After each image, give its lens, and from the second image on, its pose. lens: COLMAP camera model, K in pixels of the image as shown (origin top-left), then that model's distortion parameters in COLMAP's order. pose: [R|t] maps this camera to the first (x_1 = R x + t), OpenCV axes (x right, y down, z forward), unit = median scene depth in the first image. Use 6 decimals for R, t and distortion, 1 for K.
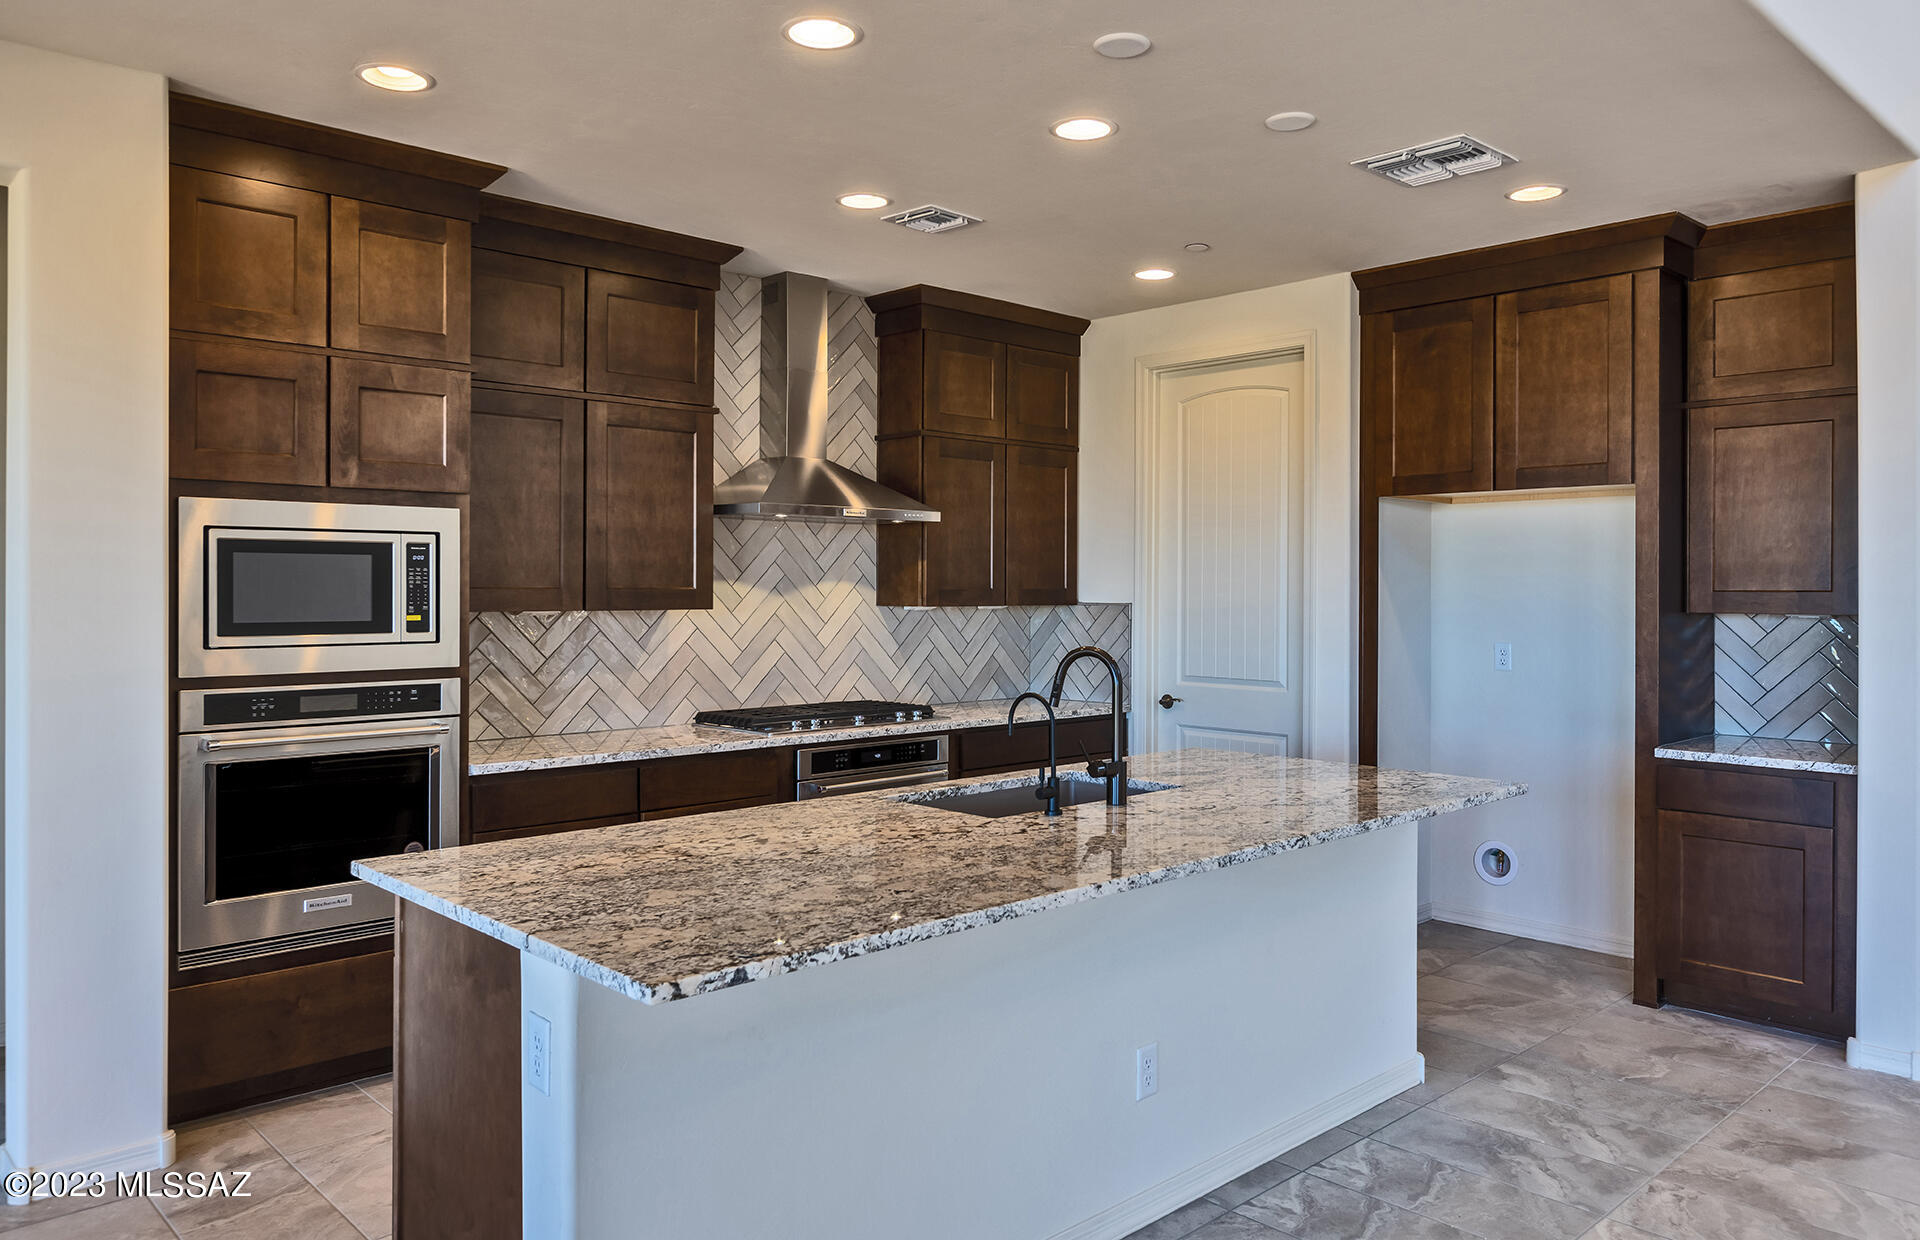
lens RADIAL K [[1345.4, 0, 946.1], [0, 1345.4, 601.8], [0, 0, 1]] dist [-0.003968, 0.006131]
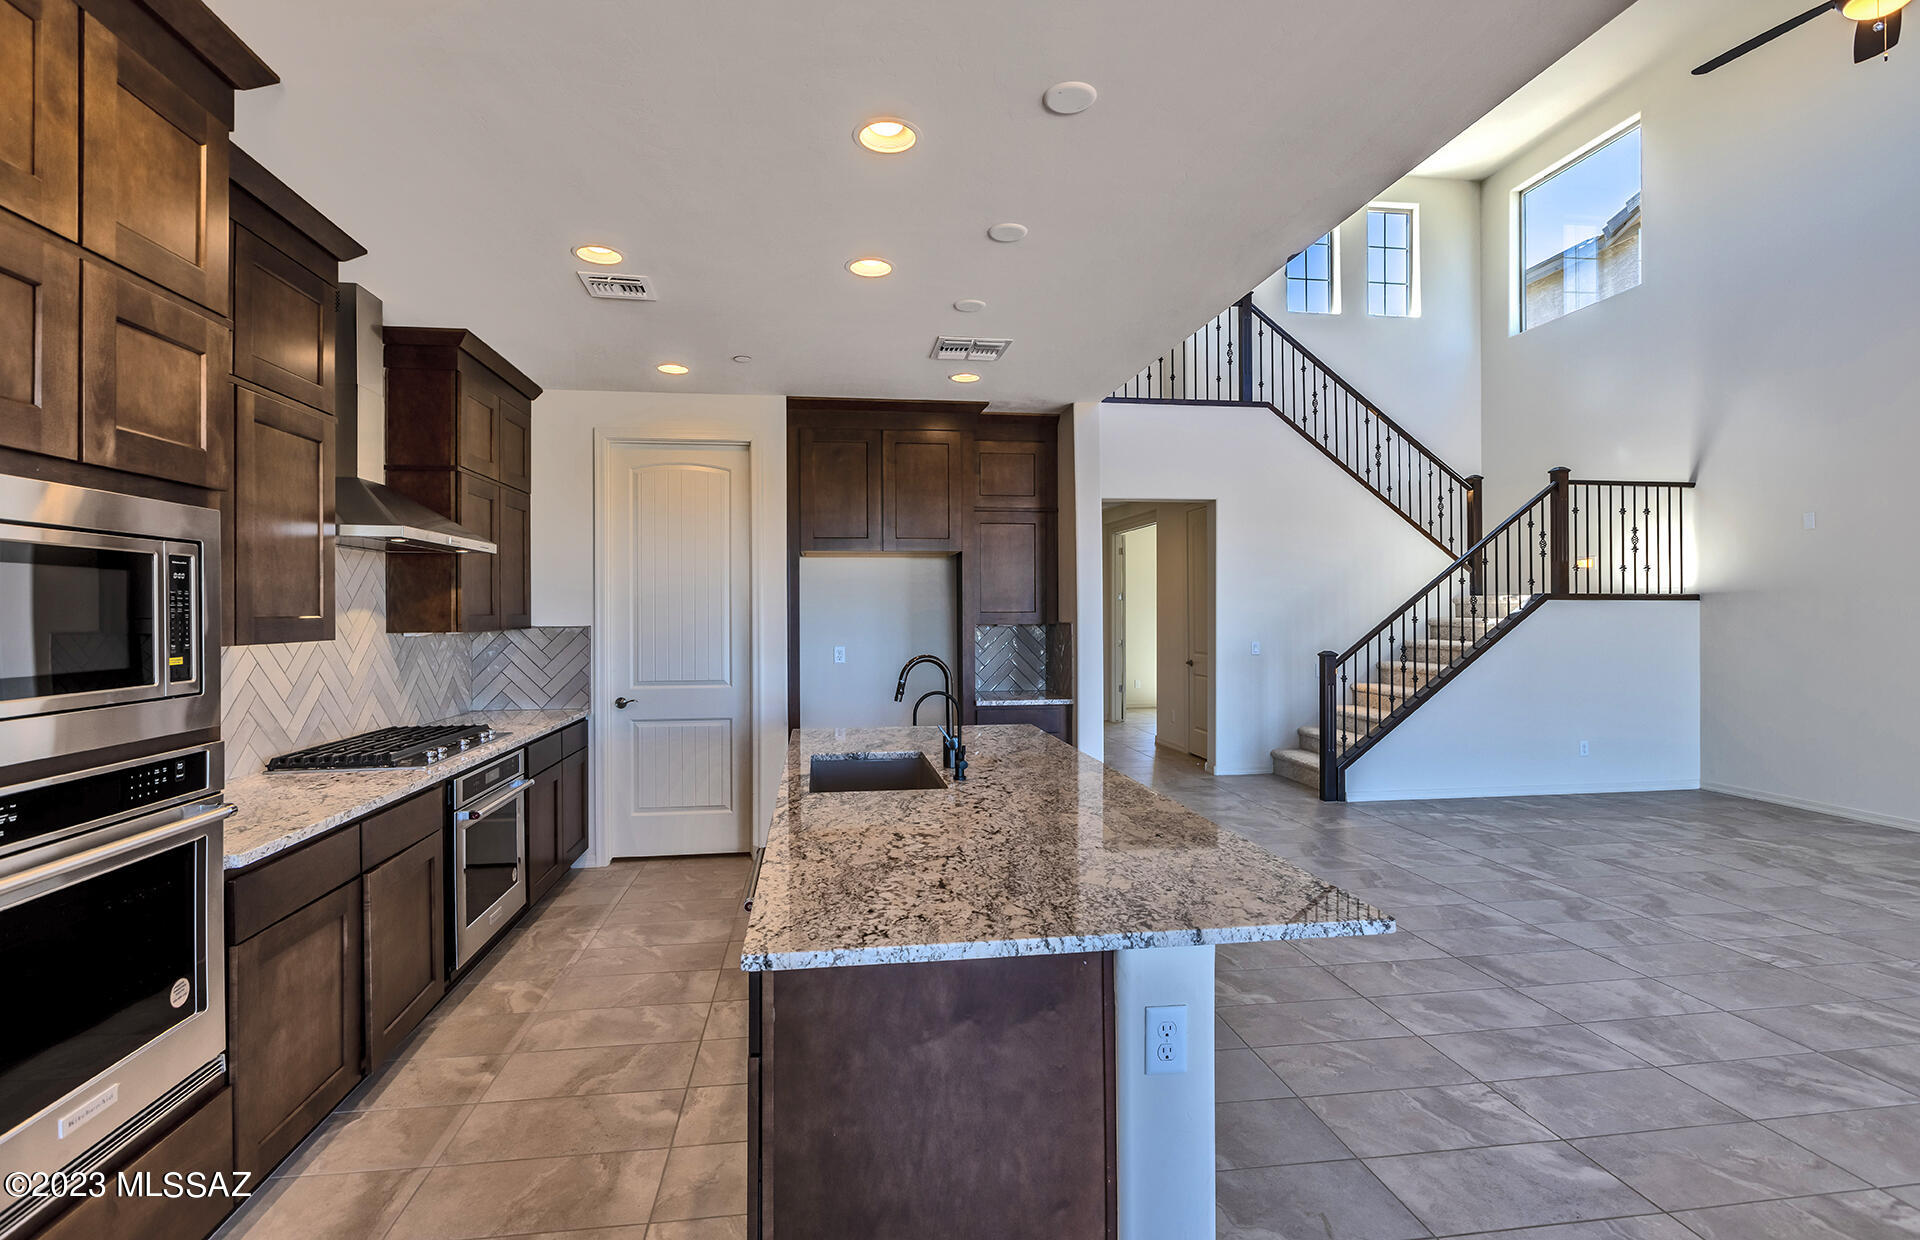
lens RADIAL K [[908.9, 0, 939.9], [0, 908.9, 612.3], [0, 0, 1]] dist [0.001286, -0.000327]
pose [[0.573803, -0.006665, 0.818966, -0.486195], [0.016162, 0.999864, -0.003186, -0.004983], [-0.818834, 0.015064, 0.573833, 0.350175]]
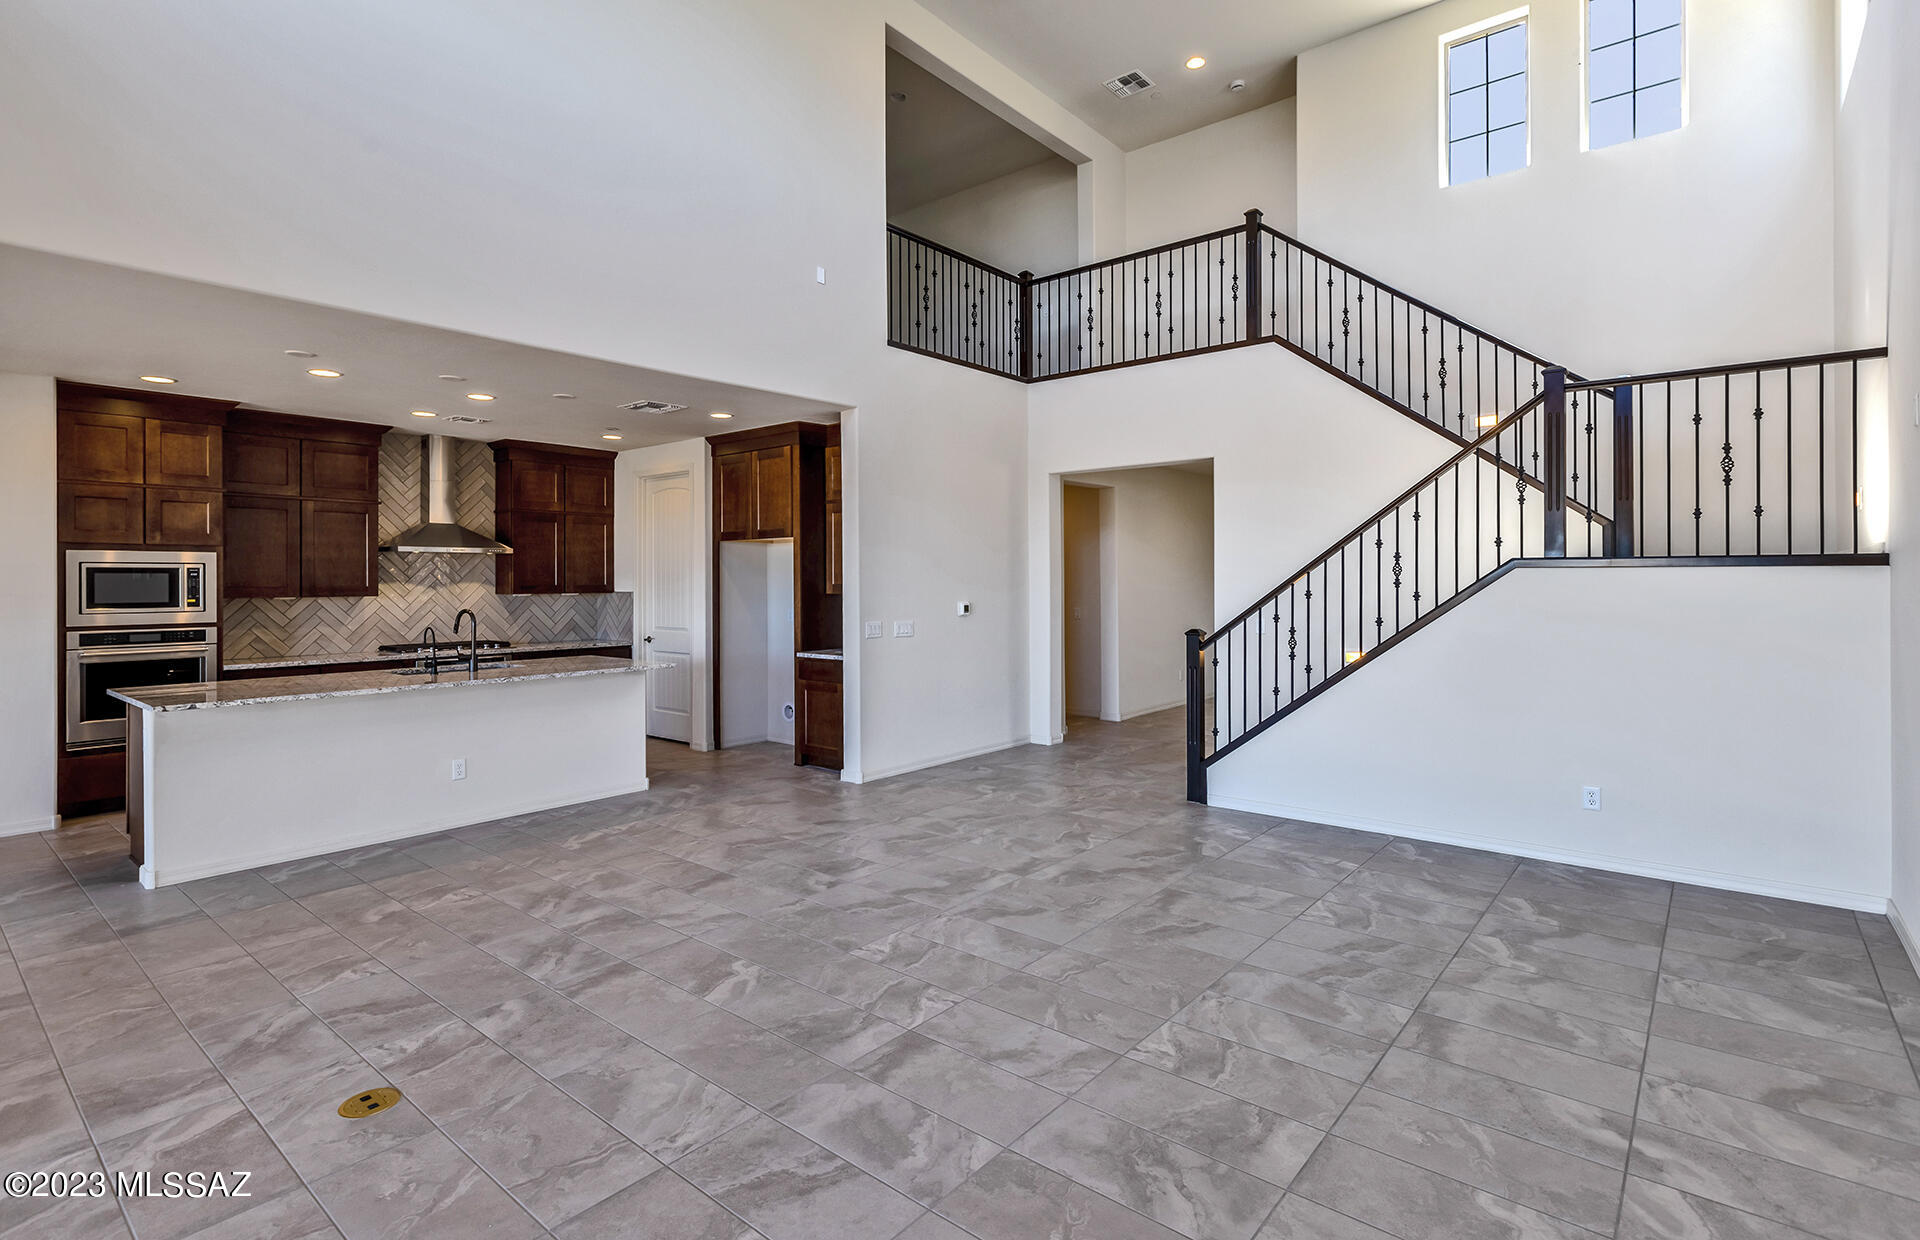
lens RADIAL K [[906.2, 0, 906.0], [0, 906.2, 592.9], [0, 0, 1]] dist [0.004197, -0.001313]
pose [[0.994317, -0.009117, 0.106071, 0.549243], [0.009085, 0.999958, 0.000790, 0.007233], [-0.106074, 0.000178, 0.994358, -0.562544]]
